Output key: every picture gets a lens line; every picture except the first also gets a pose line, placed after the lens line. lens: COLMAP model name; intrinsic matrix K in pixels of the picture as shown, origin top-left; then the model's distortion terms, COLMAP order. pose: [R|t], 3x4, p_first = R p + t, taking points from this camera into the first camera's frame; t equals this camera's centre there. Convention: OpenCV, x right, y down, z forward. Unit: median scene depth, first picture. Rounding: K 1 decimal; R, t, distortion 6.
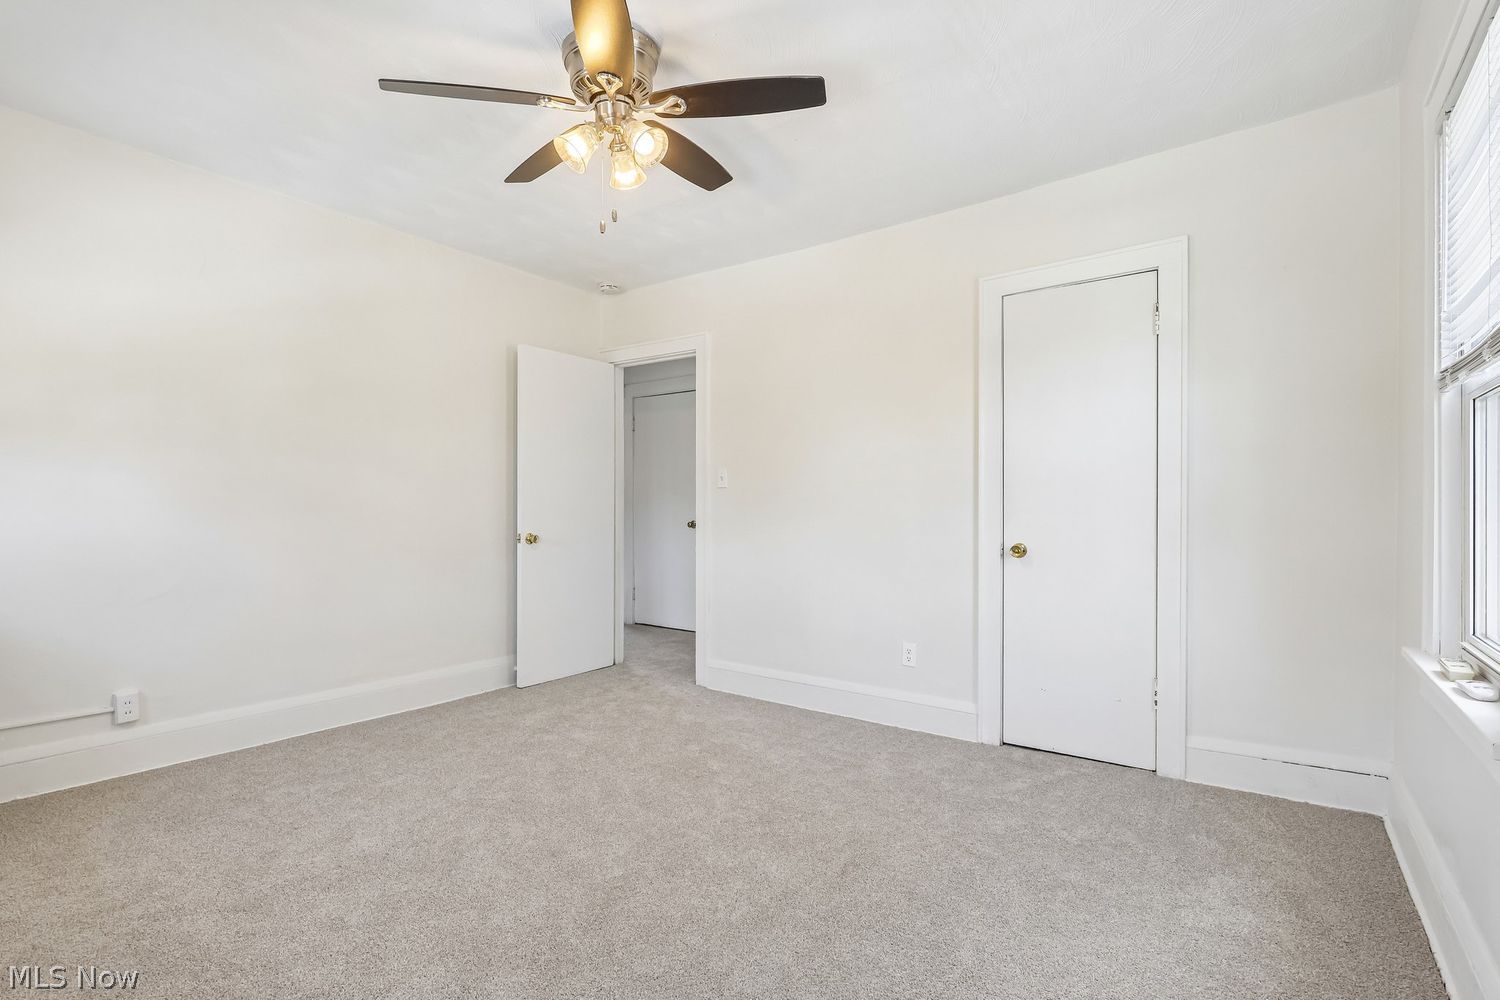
lens RADIAL K [[699.2, 0, 739.6], [0, 699.2, 508.2], [0, 0, 1]] dist [-0.008570, 0.000361]
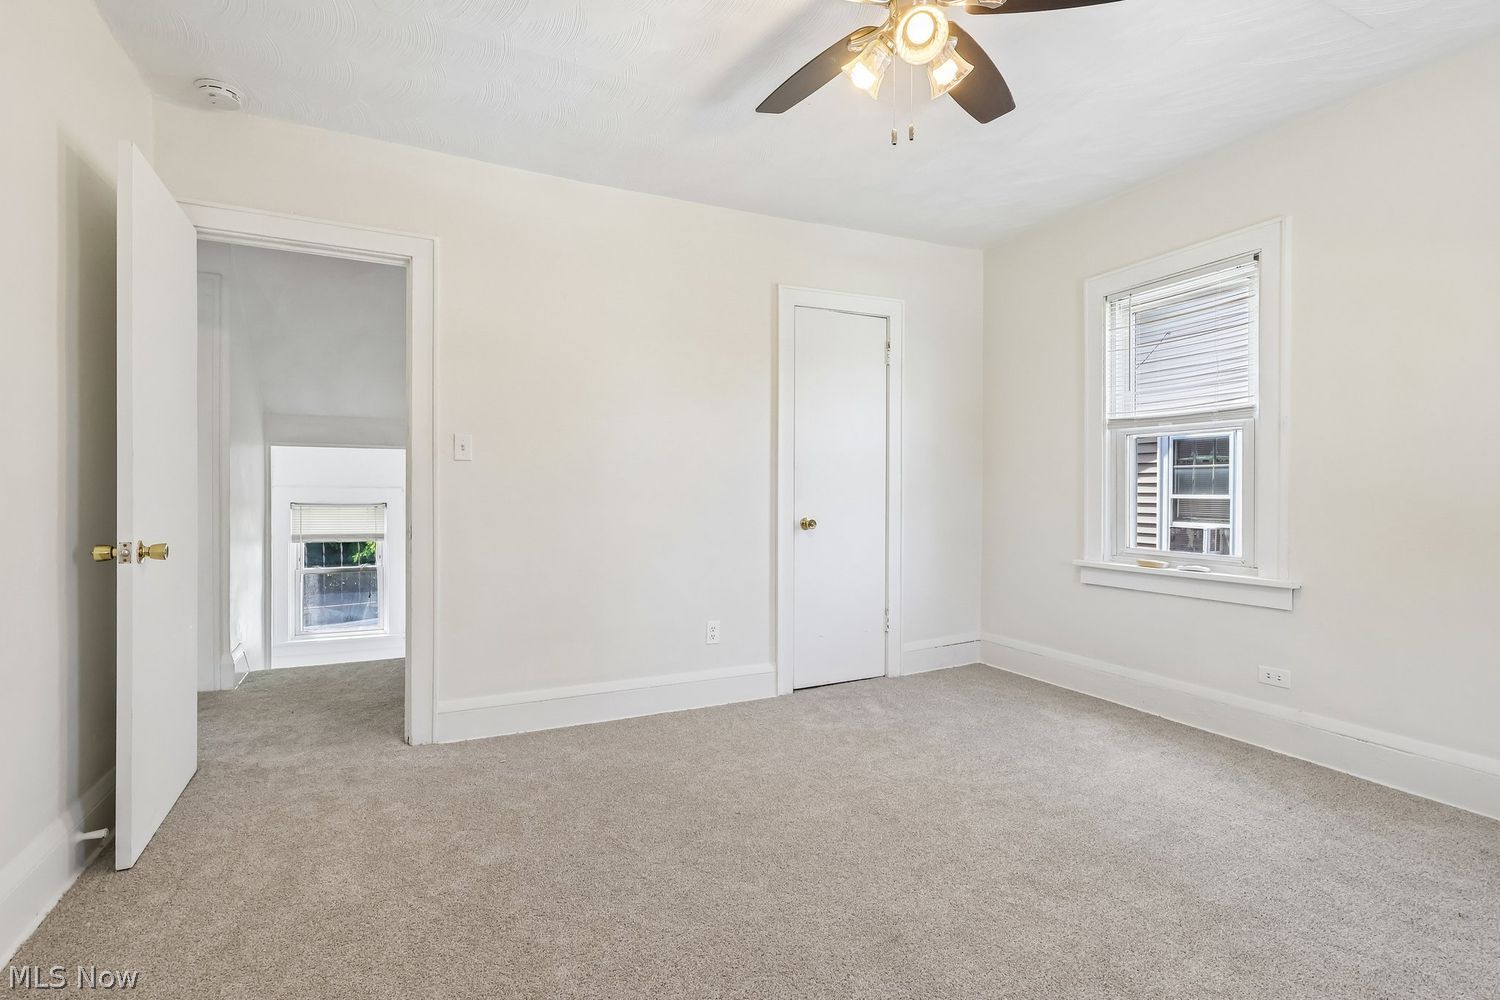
lens RADIAL K [[699.2, 0, 740.0], [0, 699.2, 492.7], [0, 0, 1]] dist [-0.008570, 0.000361]
pose [[0.467232, -0.003764, 0.884126, -0.678461], [0.002172, 0.999993, 0.003109, 0.003463], [-0.884132, 0.000468, 0.467237, 0.523379]]
